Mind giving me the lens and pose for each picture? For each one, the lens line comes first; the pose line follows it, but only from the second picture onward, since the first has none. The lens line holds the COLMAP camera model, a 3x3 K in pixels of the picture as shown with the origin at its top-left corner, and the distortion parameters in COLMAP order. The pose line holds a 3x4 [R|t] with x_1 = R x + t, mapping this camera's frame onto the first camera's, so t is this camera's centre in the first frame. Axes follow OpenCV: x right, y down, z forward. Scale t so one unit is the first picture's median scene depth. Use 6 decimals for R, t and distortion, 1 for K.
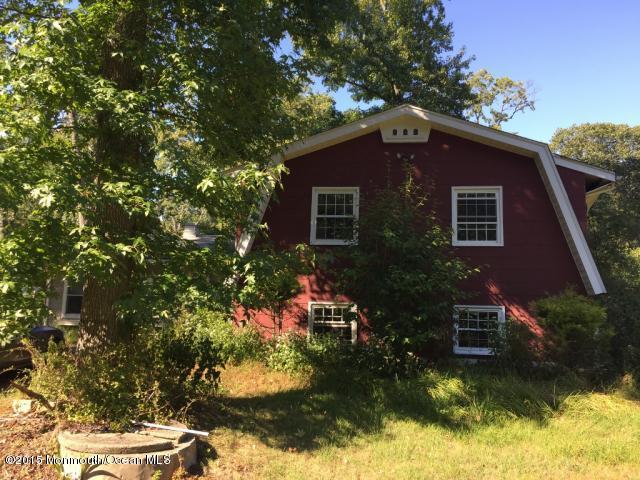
lens RADIAL K [[544.2, 0, 320.2], [0, 544.2, 237.3], [0, 0, 1]] dist [-0.011276, -0.002886]
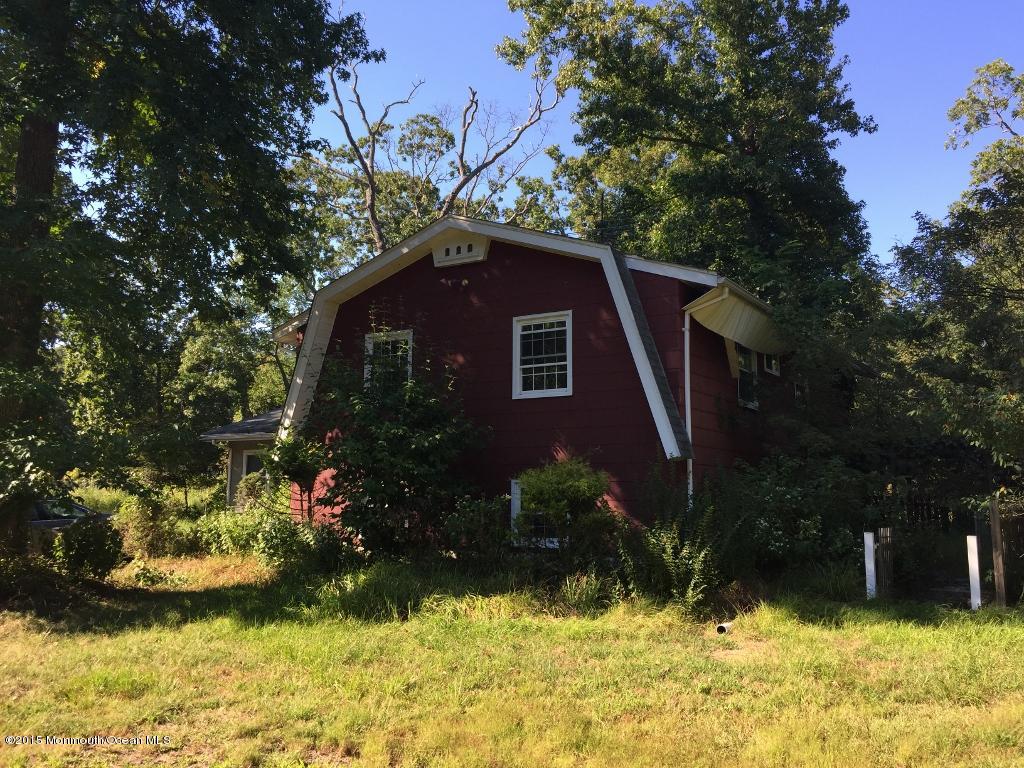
lens RADIAL K [[877.9, 0, 511.9], [0, 877.9, 387.4], [0, 0, 1]] dist [0.004446, 0.000869]
pose [[0.907358, -0.070337, -0.414432, 0.723928], [0.075099, 0.997164, -0.004816, 0.005680], [0.413595, -0.026754, 0.910068, -0.071021]]
